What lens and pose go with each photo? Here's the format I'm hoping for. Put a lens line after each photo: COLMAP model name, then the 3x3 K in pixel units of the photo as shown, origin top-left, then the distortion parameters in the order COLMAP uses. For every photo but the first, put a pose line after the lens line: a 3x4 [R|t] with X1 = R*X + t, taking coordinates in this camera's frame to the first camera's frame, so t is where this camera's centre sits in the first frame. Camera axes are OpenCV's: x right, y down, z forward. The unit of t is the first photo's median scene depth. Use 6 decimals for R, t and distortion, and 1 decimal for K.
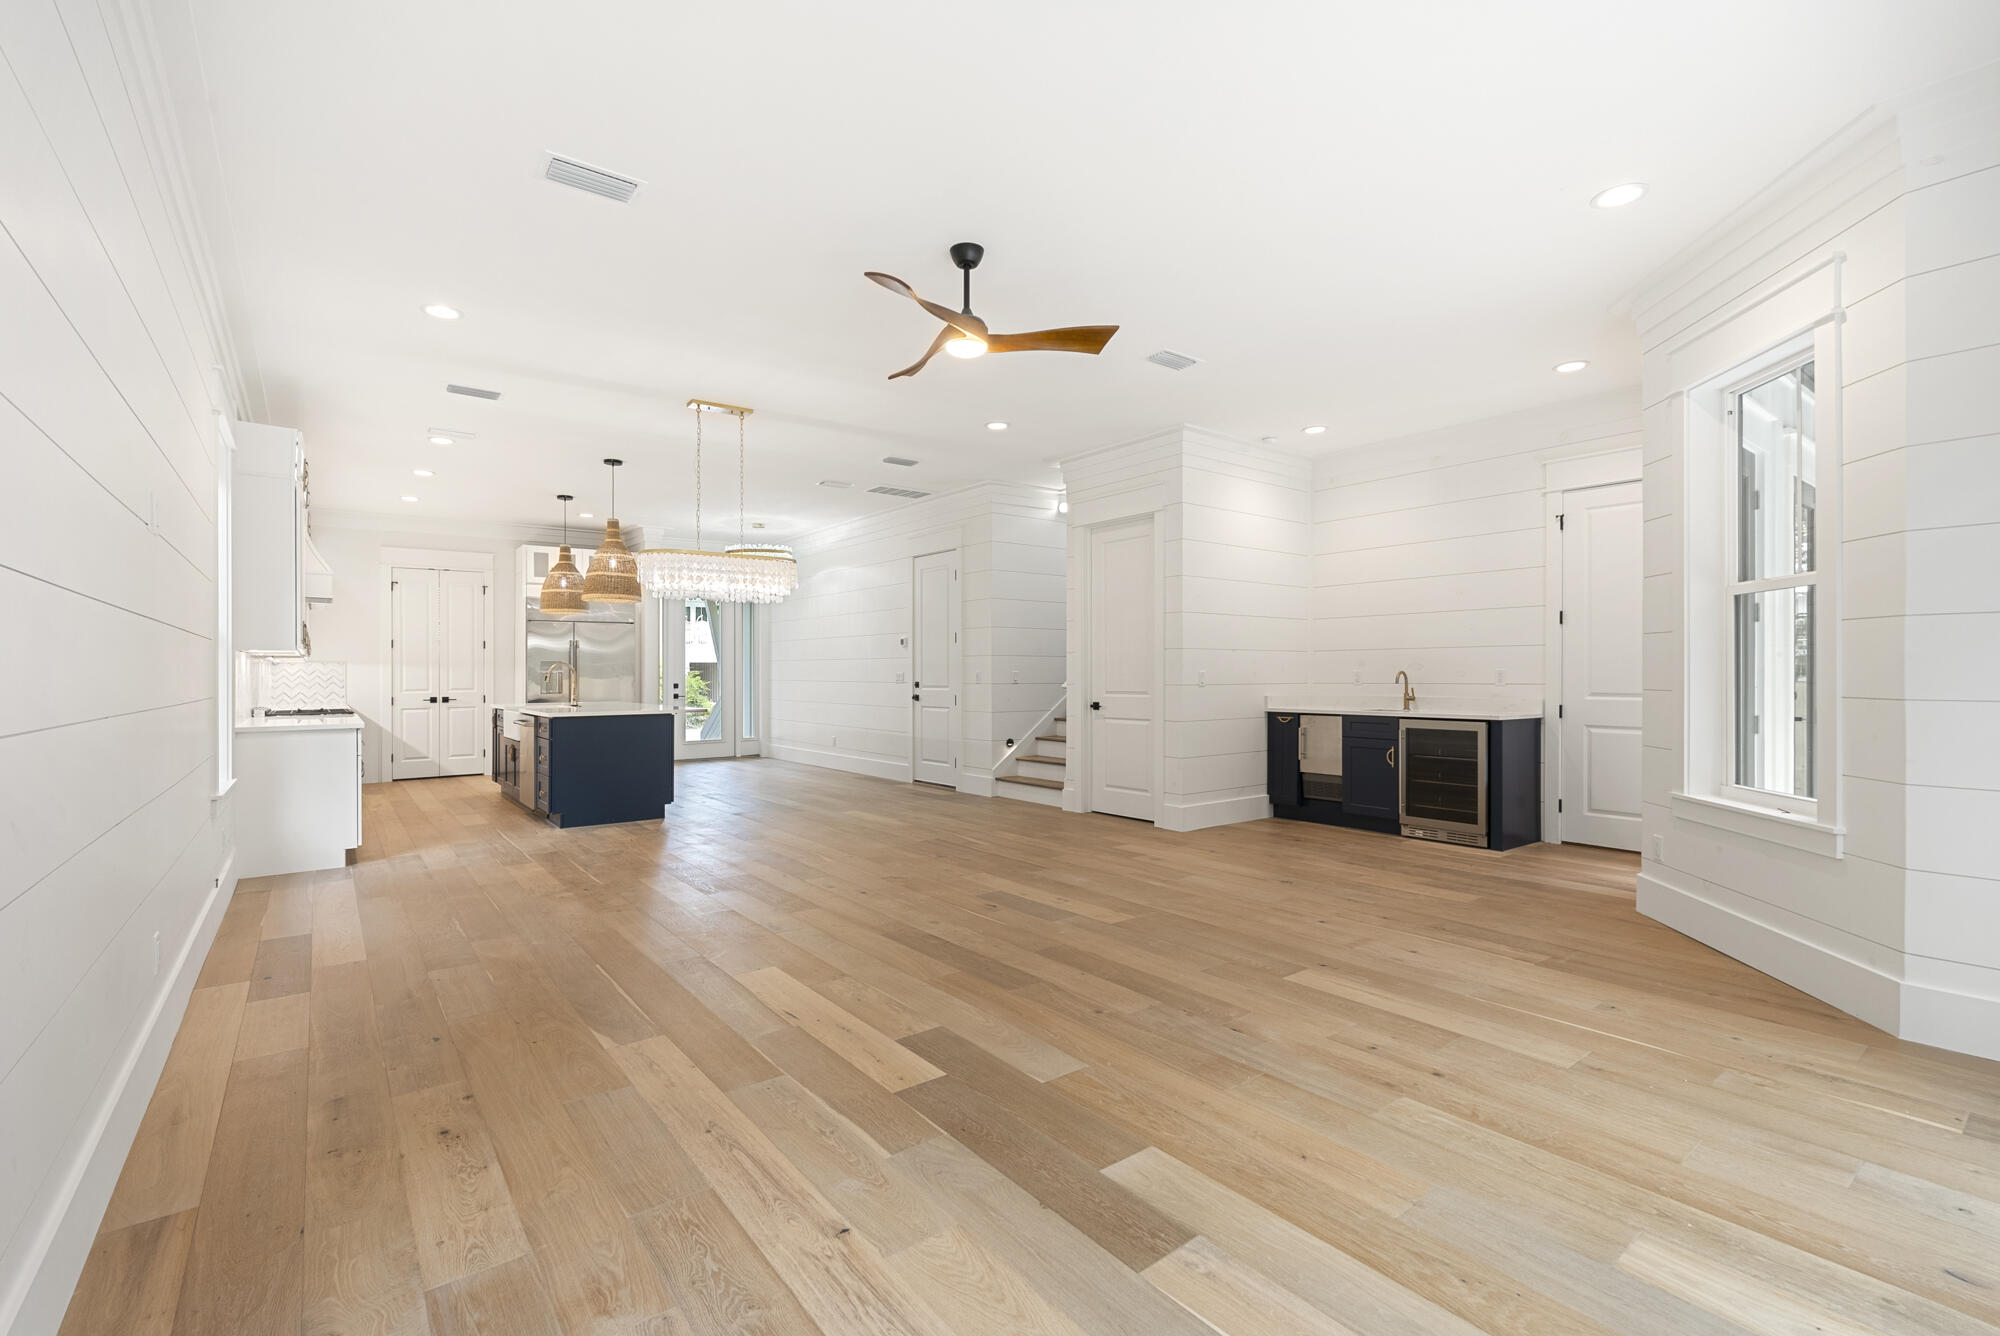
lens RADIAL K [[886.2, 0, 993.0], [0, 886.2, 673.2], [0, 0, 1]] dist [-0.000802, -0.000290]
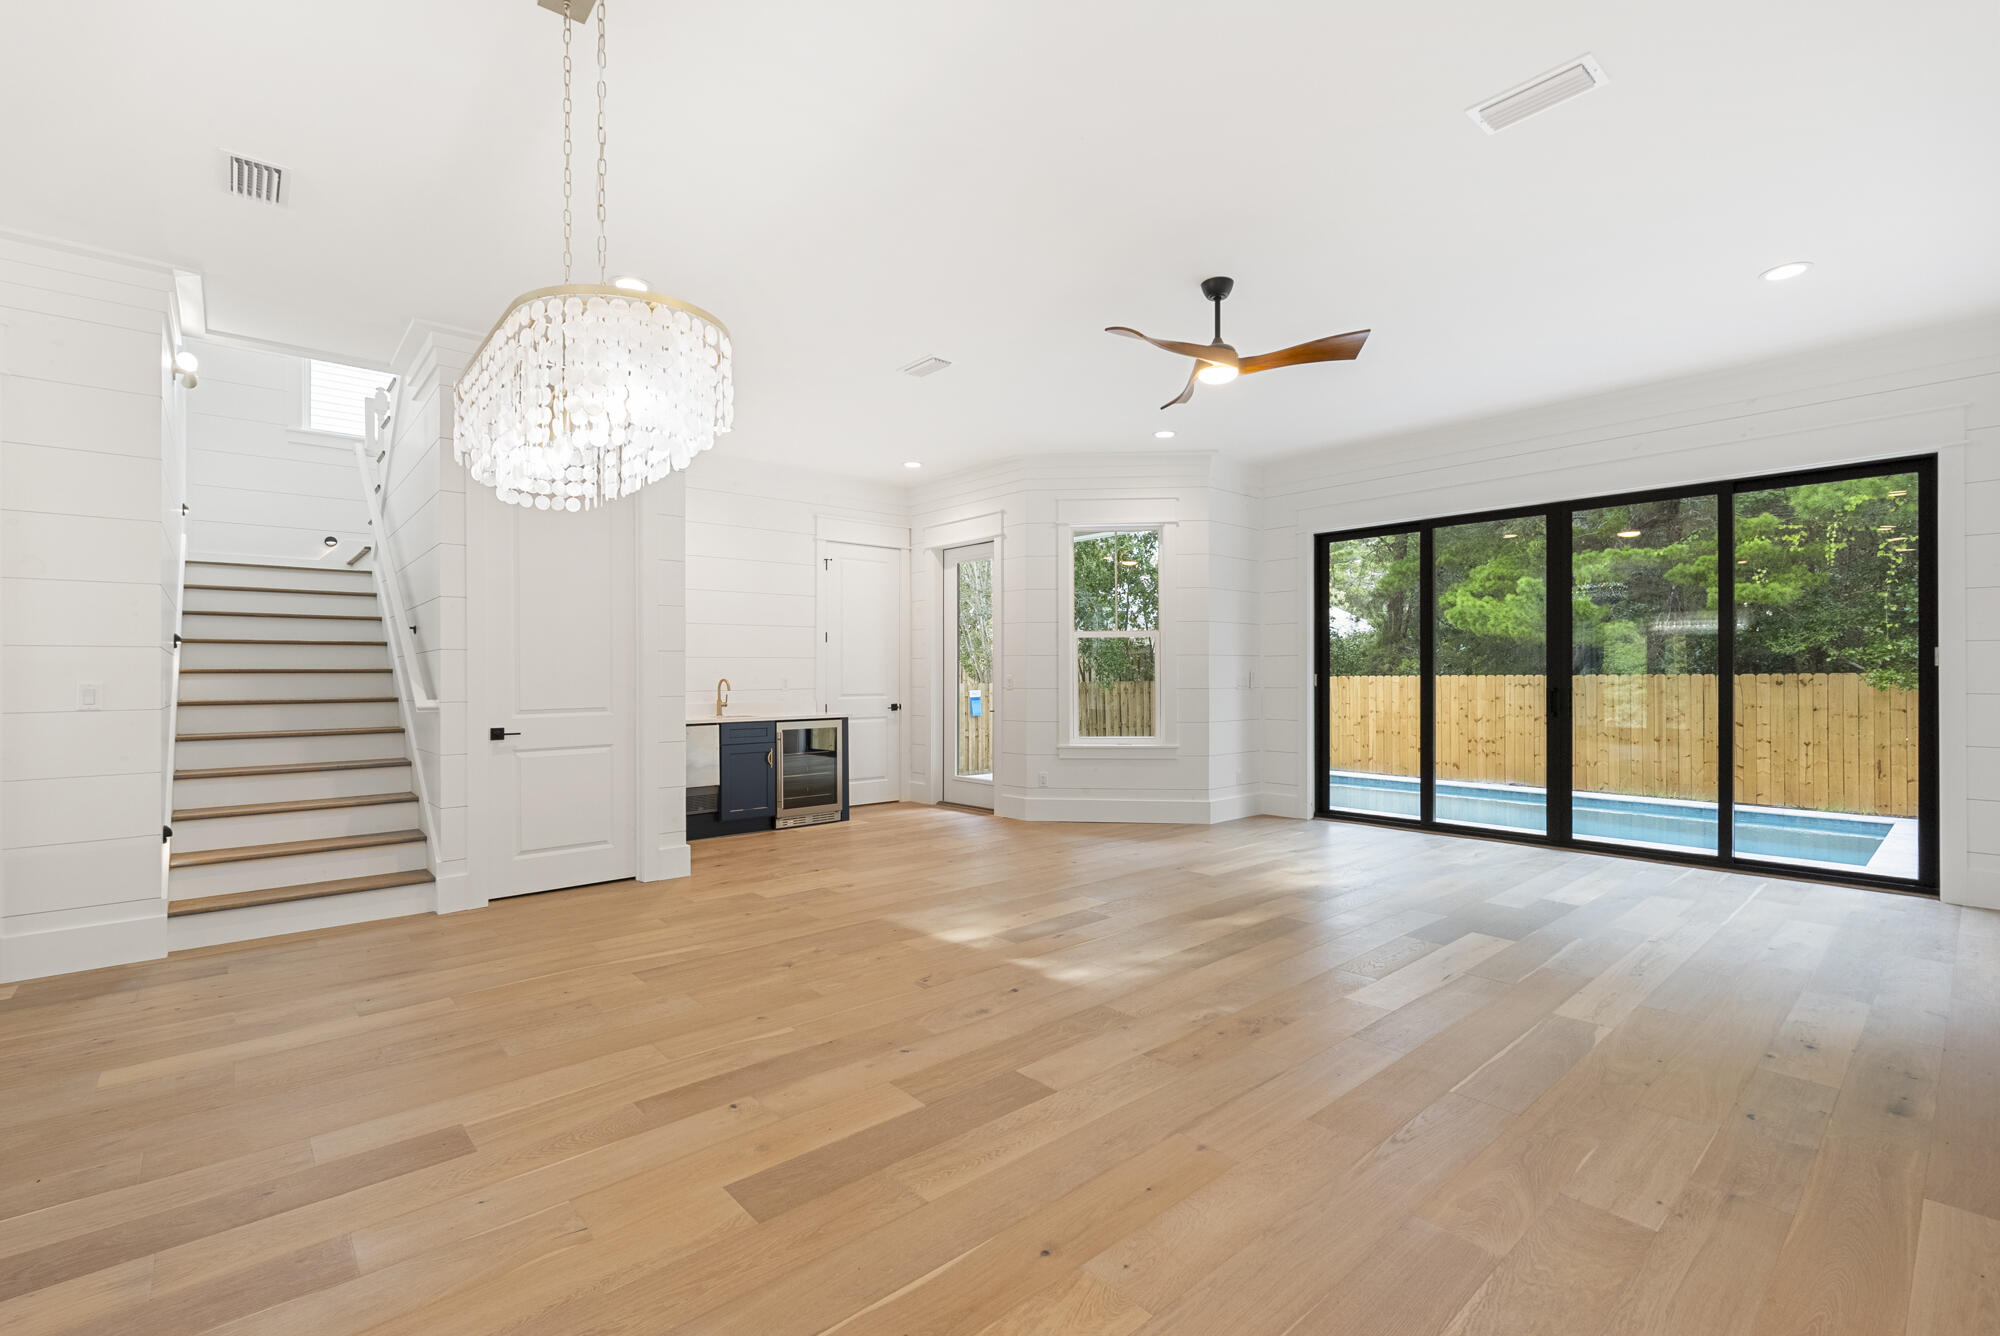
lens RADIAL K [[881.7, 0, 994.5], [0, 881.7, 671.3], [0, 0, 1]] dist [-0.004939, -0.000711]
pose [[-0.066004, 0.007627, 0.997790, -0.641404], [0.008092, 0.999942, -0.007109, -0.001414], [-0.997787, 0.007605, -0.066062, 0.803012]]
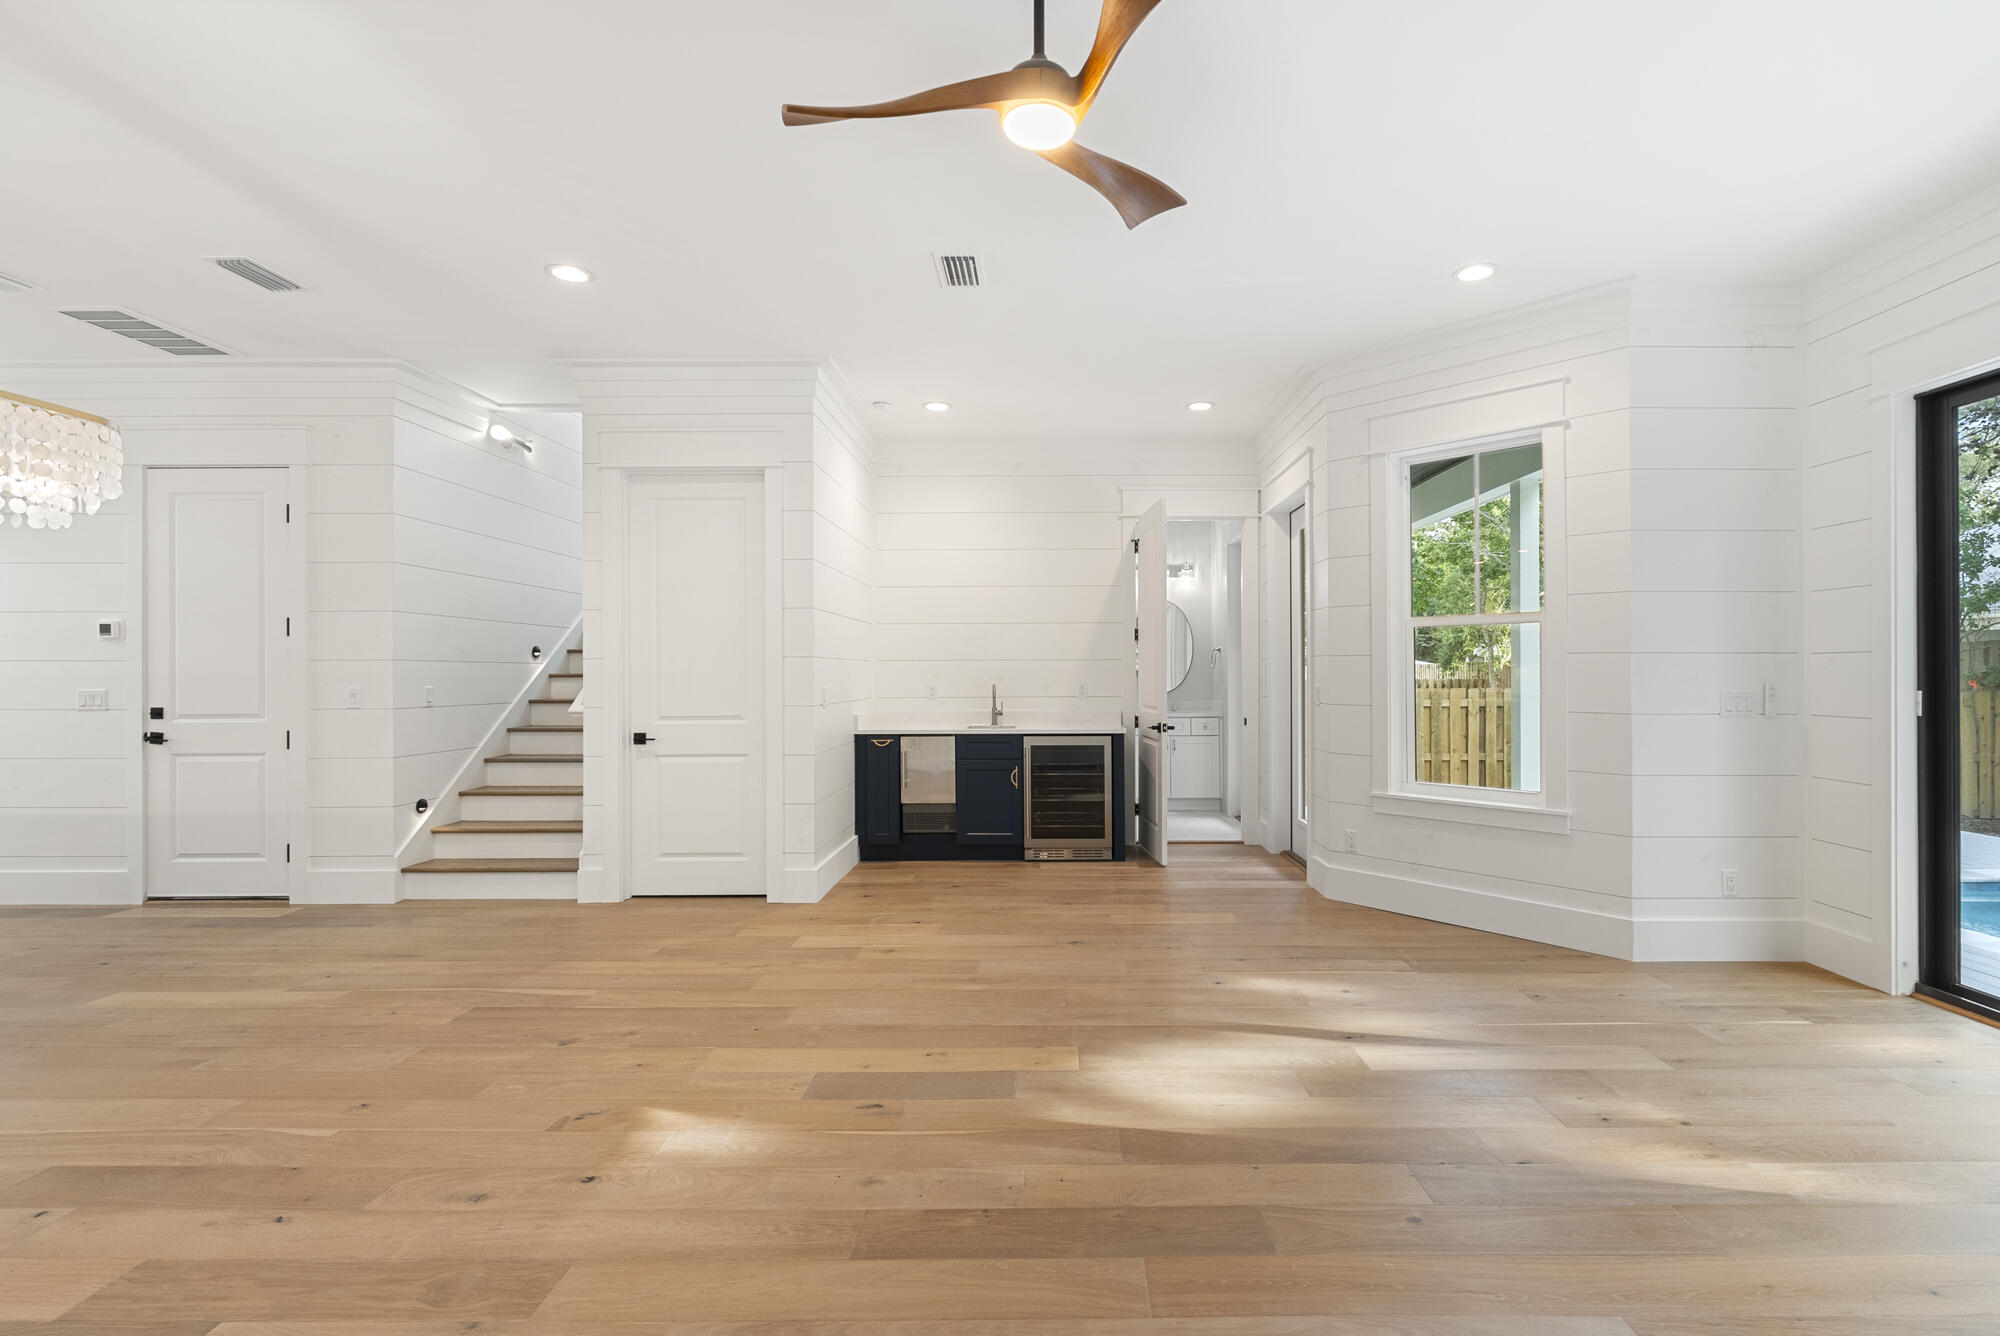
lens RADIAL K [[912.1, 0, 1054.6], [0, 912.1, 673.1], [0, 0, 1]] dist [-0.000873, 0.000205]
pose [[0.606195, -0.000121, 0.795316, -0.288169], [0.001029, 0.999999, -0.000632, -0.014540], [-0.795316, 0.001201, 0.606194, 0.389088]]
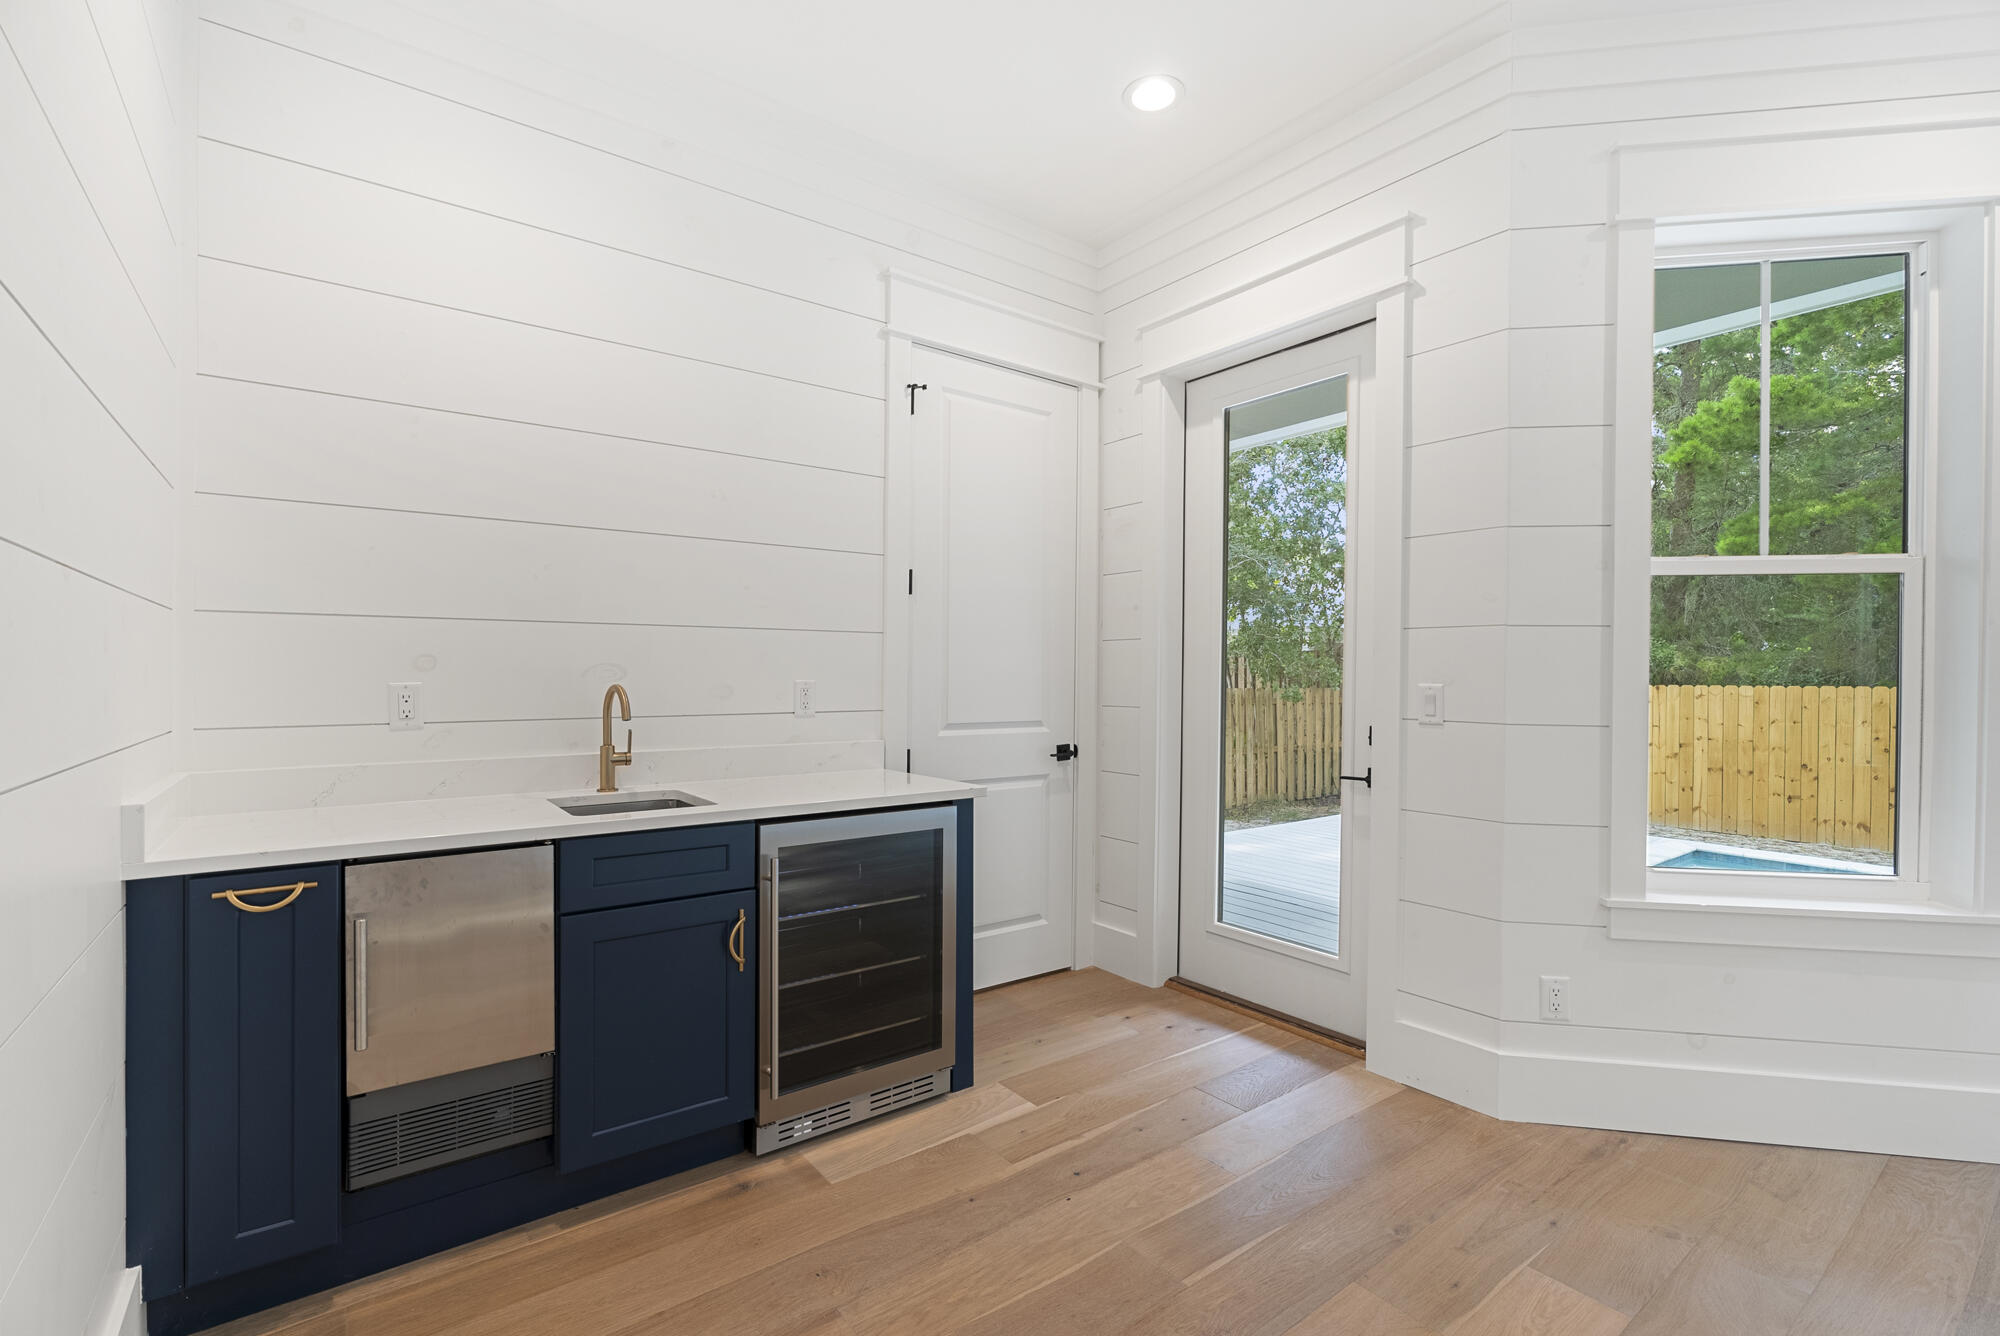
lens RADIAL K [[885.5, 0, 996.7], [0, 885.5, 680.1], [0, 0, 1]] dist [-0.002114, -0.000171]
pose [[0.005557, -0.003020, 0.999980, 0.113555], [-0.004478, 0.999985, 0.003045, -0.006468], [-0.999975, -0.004495, 0.005543, 0.905442]]
